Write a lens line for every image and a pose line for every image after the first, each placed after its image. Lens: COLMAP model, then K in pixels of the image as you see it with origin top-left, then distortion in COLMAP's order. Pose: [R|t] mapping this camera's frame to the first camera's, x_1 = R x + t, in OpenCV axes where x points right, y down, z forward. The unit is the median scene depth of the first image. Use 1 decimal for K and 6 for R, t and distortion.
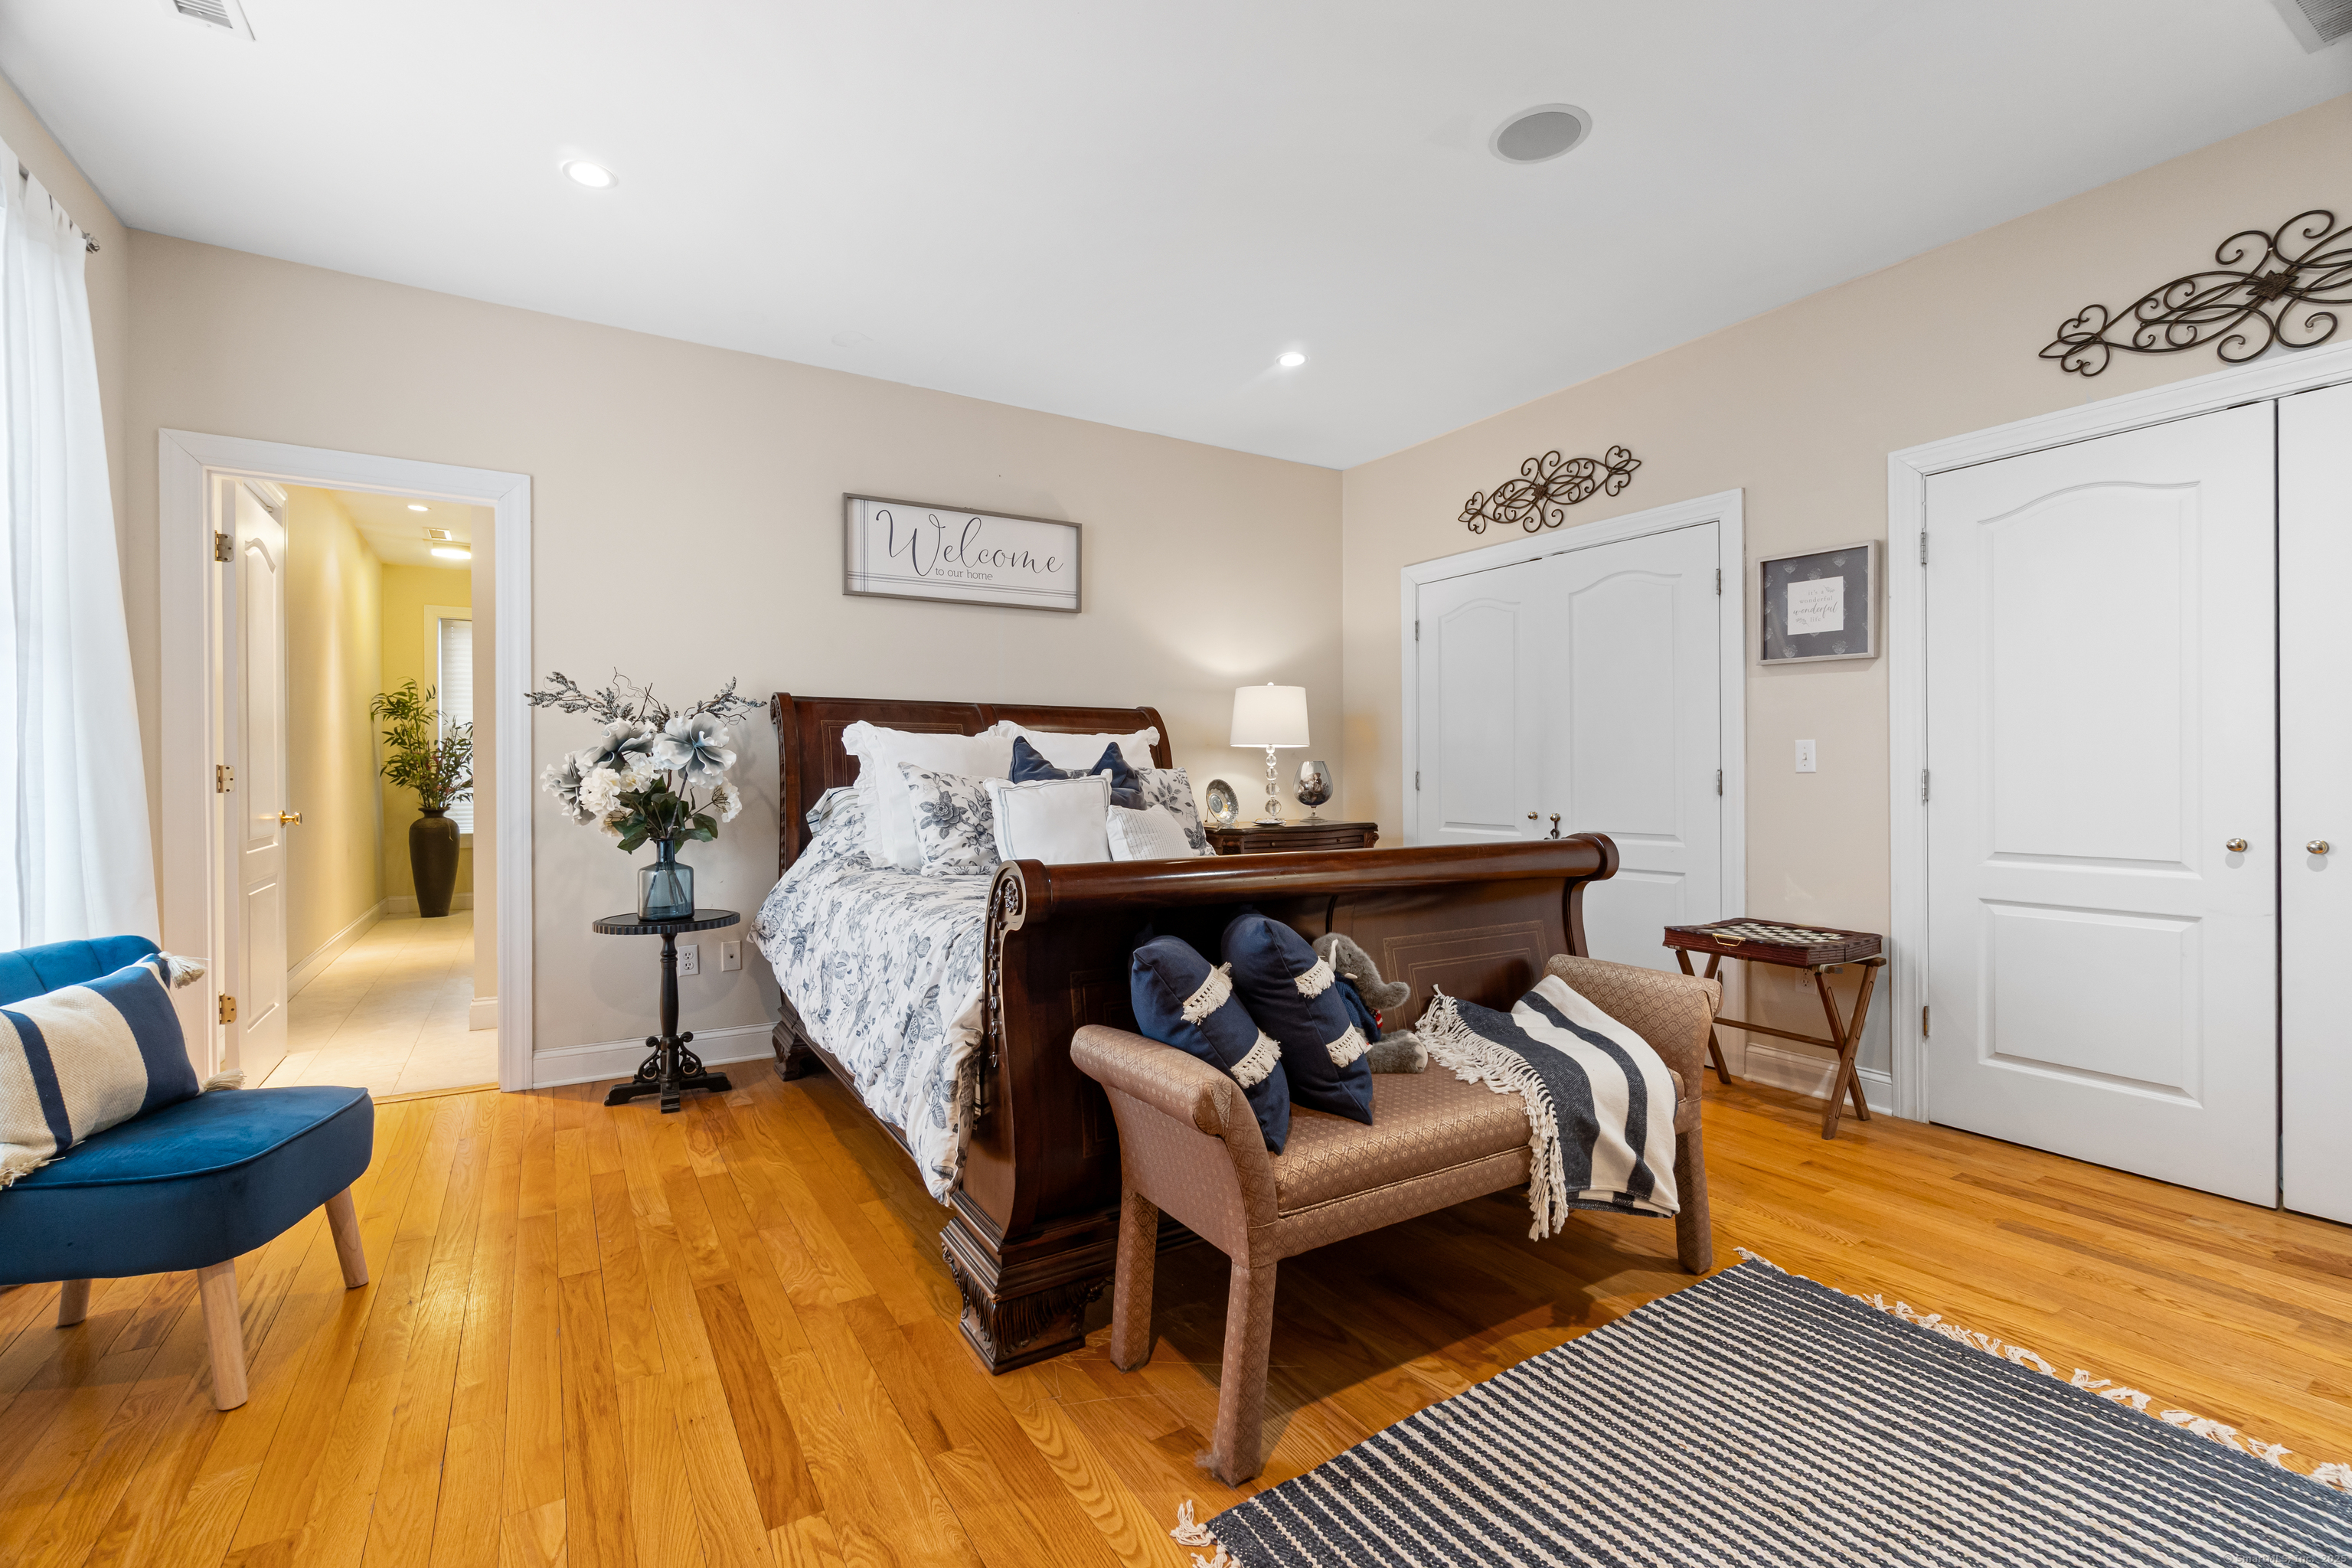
lens RADIAL K [[1014.7, 0, 1176.8], [0, 1014.7, 780.1], [0, 0, 1]] dist [-0.007531, 0.001215]
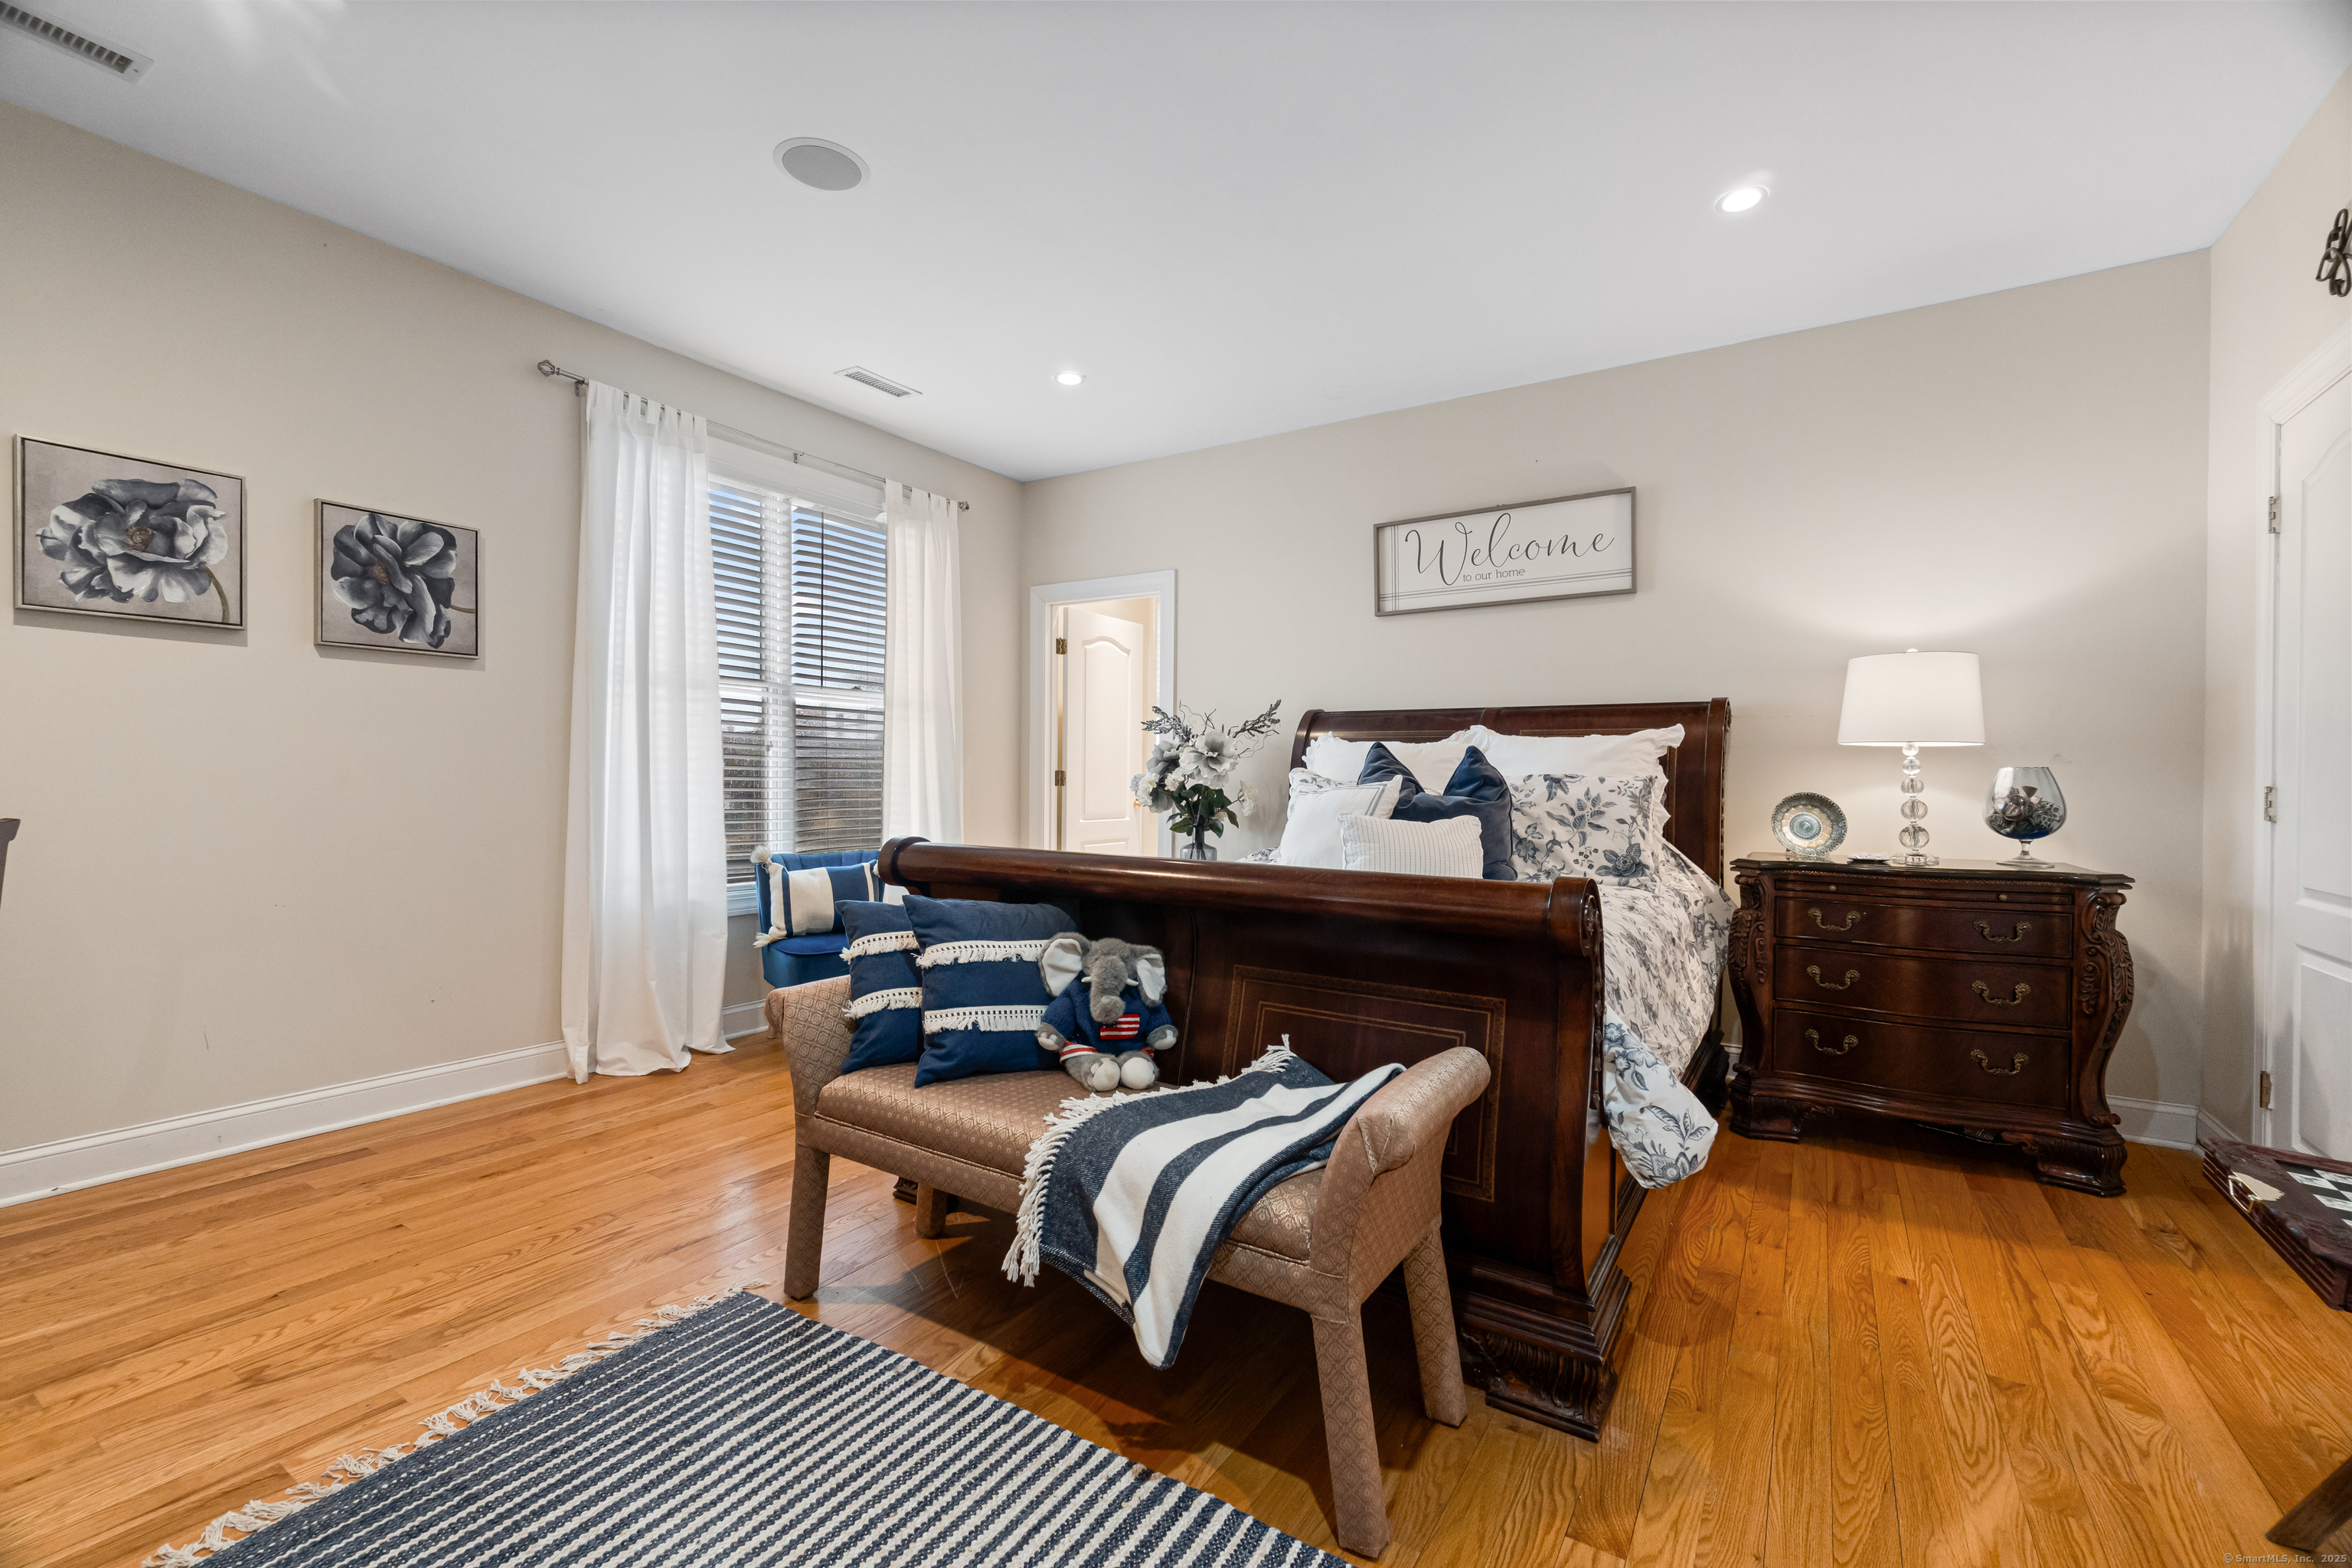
lens RADIAL K [[1014.7, 0, 1168.2], [0, 1014.7, 777.6], [0, 0, 1]] dist [-0.007531, 0.001215]
pose [[0.418800, 0.006661, -0.908054, 0.569742], [-0.016600, 0.999862, -0.000321, -0.004175], [0.907927, 0.015208, 0.418853, 0.331494]]
